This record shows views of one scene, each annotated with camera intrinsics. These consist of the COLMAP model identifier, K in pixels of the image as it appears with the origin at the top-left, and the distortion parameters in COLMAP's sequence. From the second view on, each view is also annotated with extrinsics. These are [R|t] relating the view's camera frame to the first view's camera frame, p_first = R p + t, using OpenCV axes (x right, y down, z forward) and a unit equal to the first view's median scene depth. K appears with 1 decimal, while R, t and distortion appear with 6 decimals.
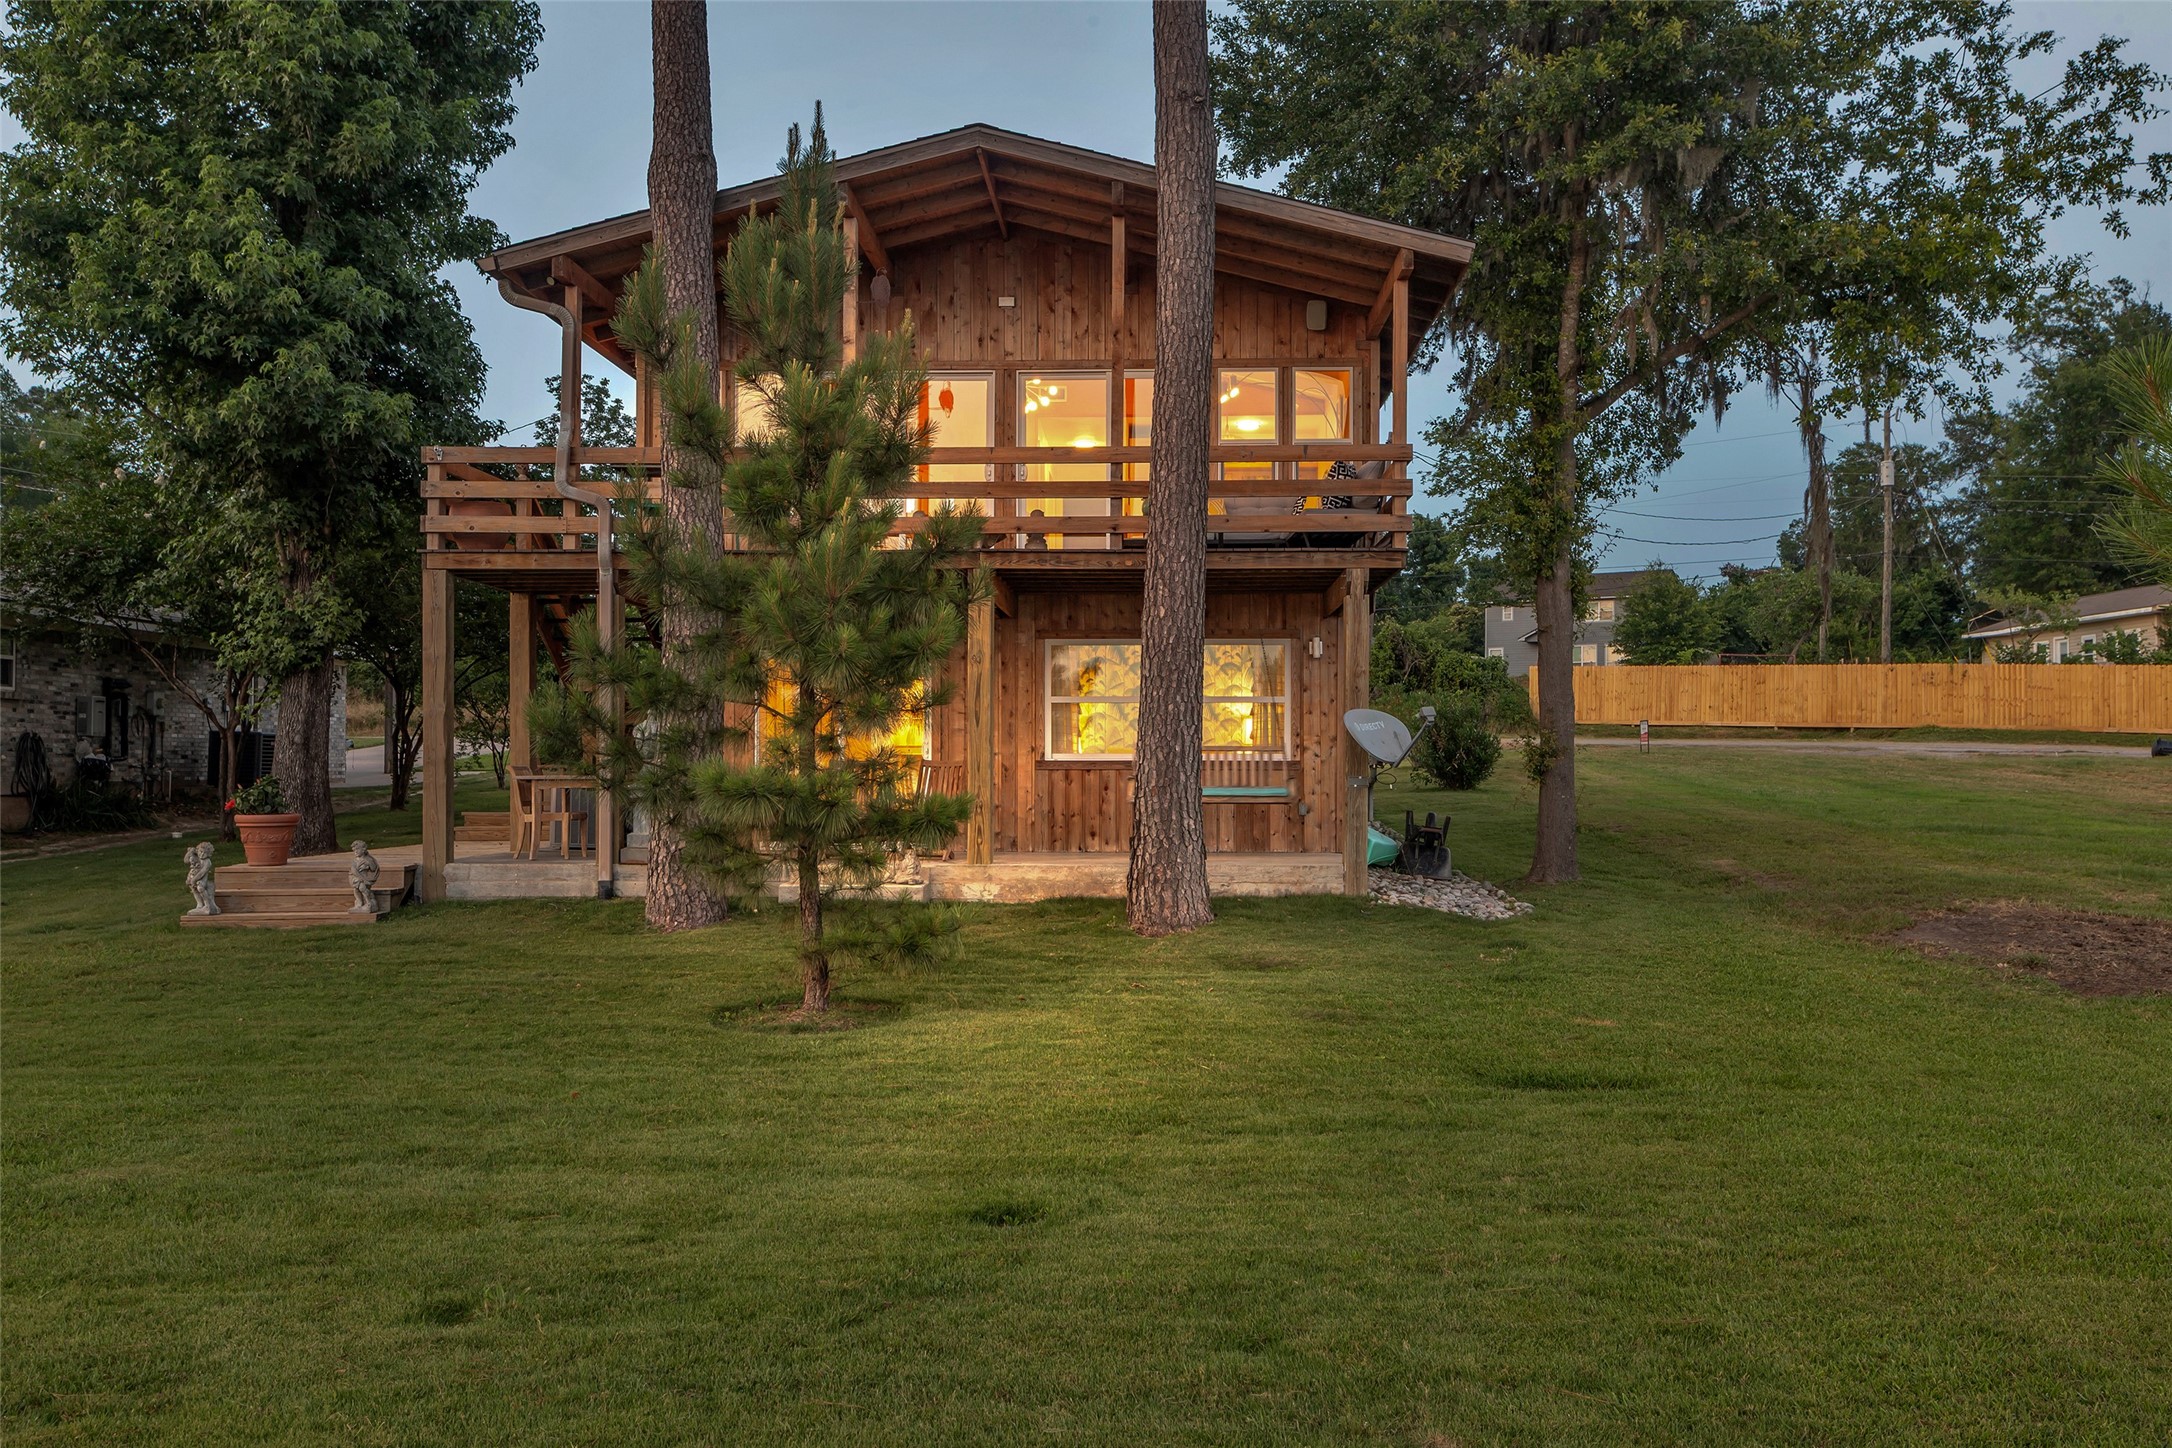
lens RADIAL K [[1906.1, 0, 1086.0], [0, 1906.1, 724.0], [0, 0, 1]] dist [-0.008854, -0.005426]
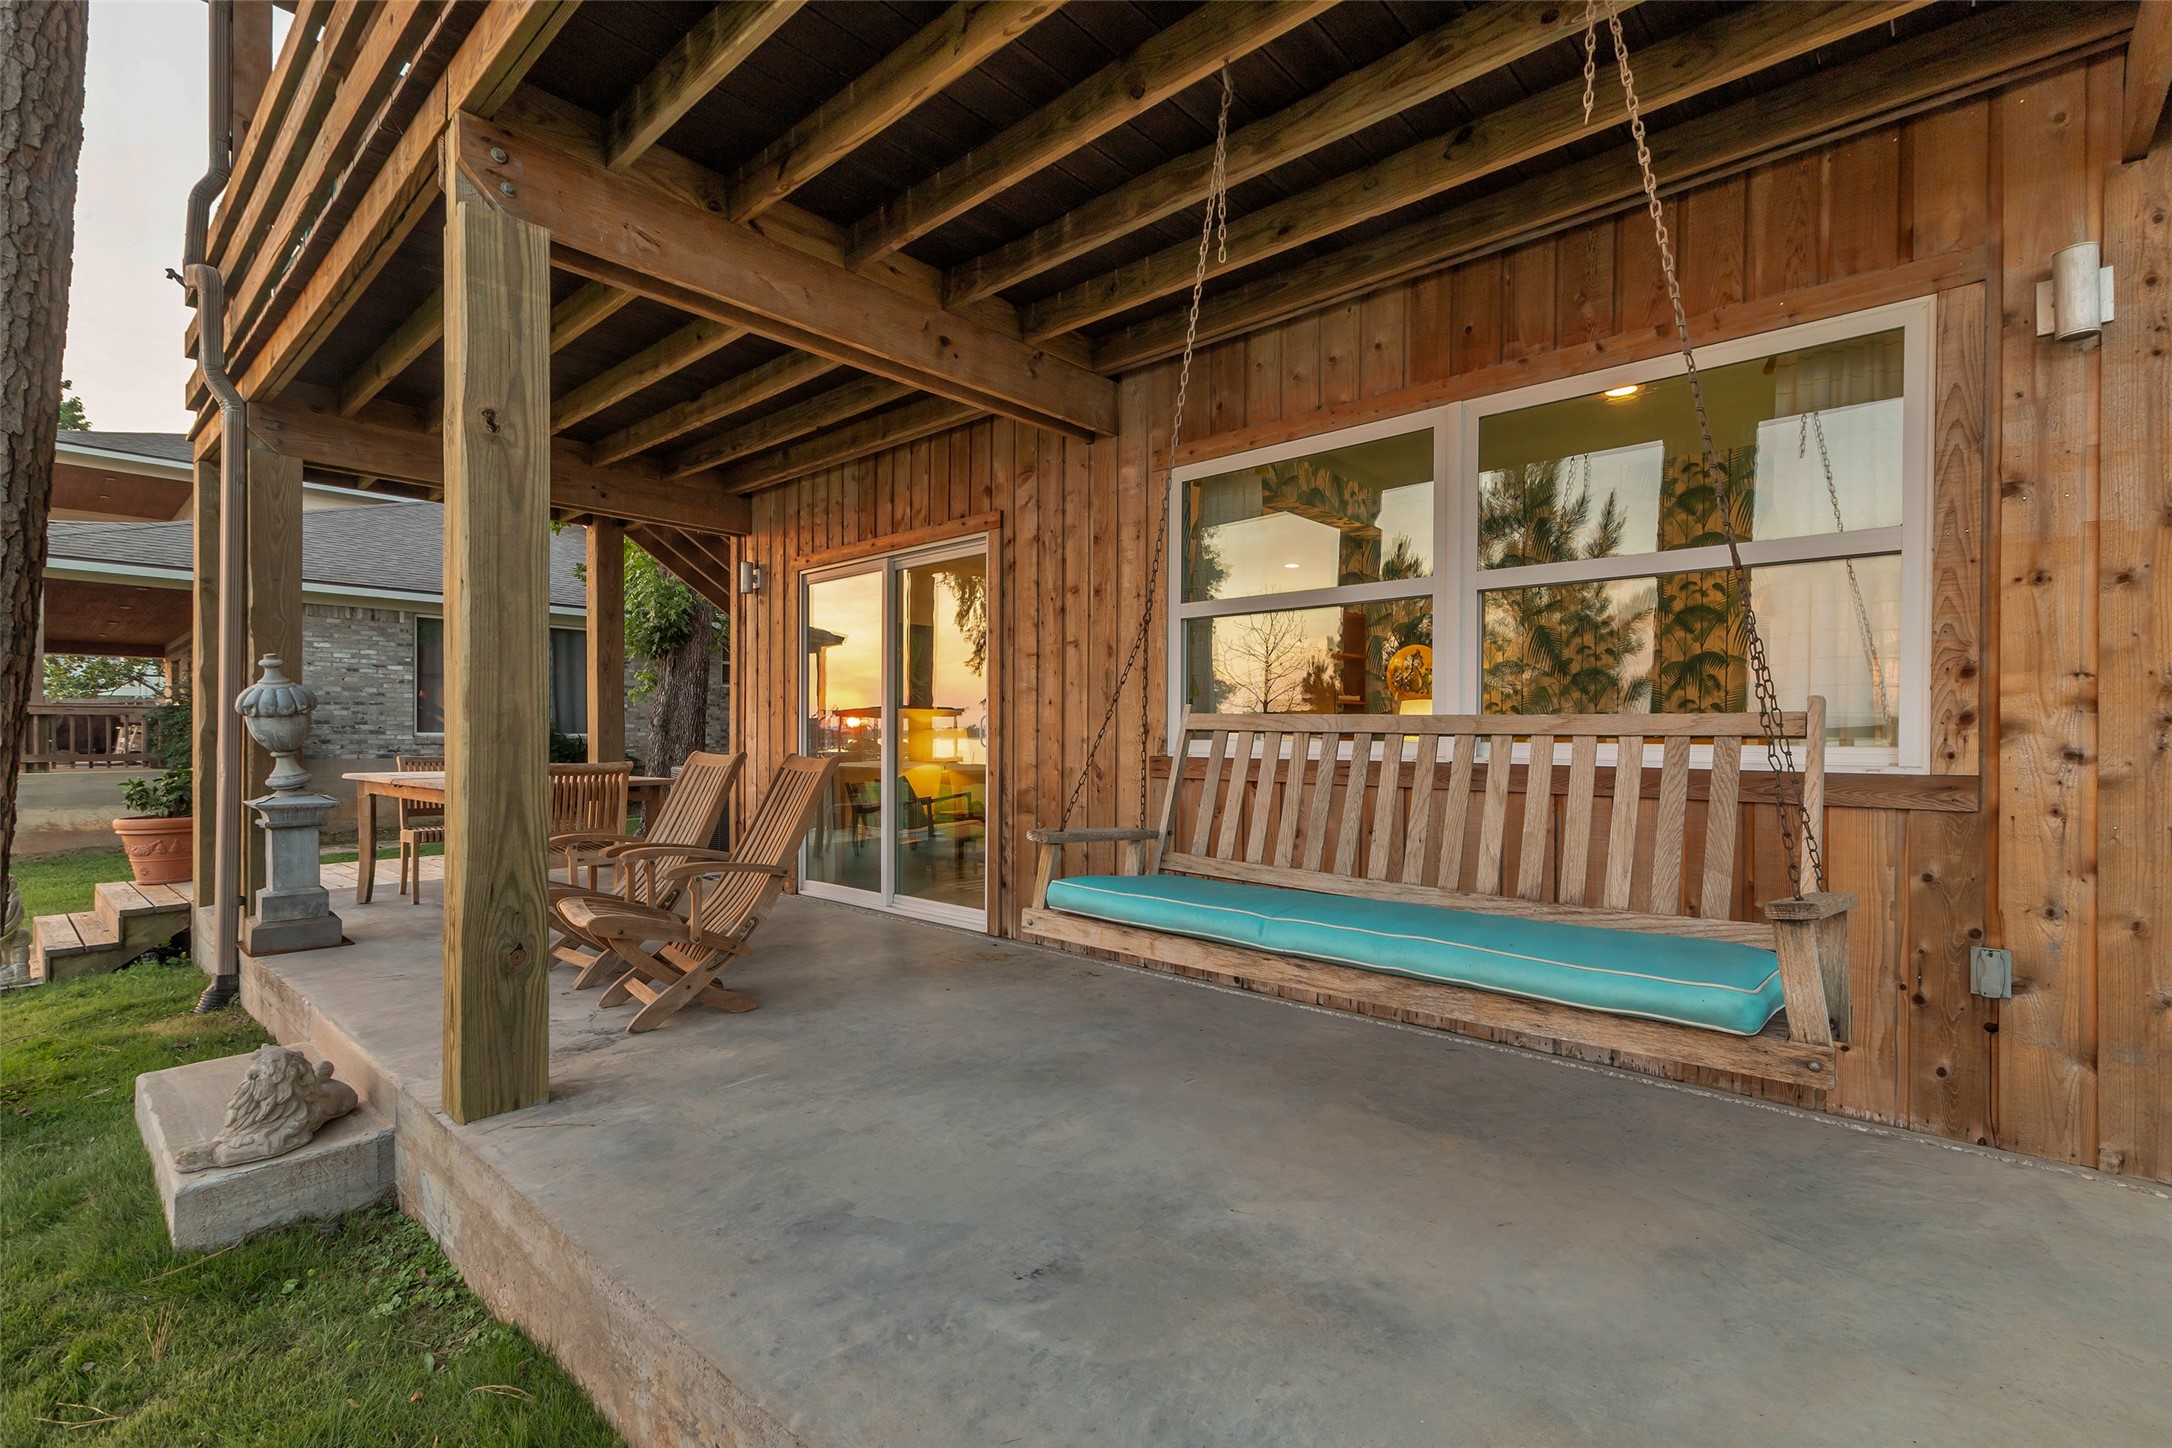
lens RADIAL K [[985.1, 0, 1093.0], [0, 985.1, 738.8], [0, 0, 1]] dist [0.004278, 0.000790]
pose [[0.767872, 0.007061, -0.640564, 0.106929], [-0.001521, 0.999957, 0.009199, 0.013505], [0.640601, -0.006089, 0.767850, 0.832715]]
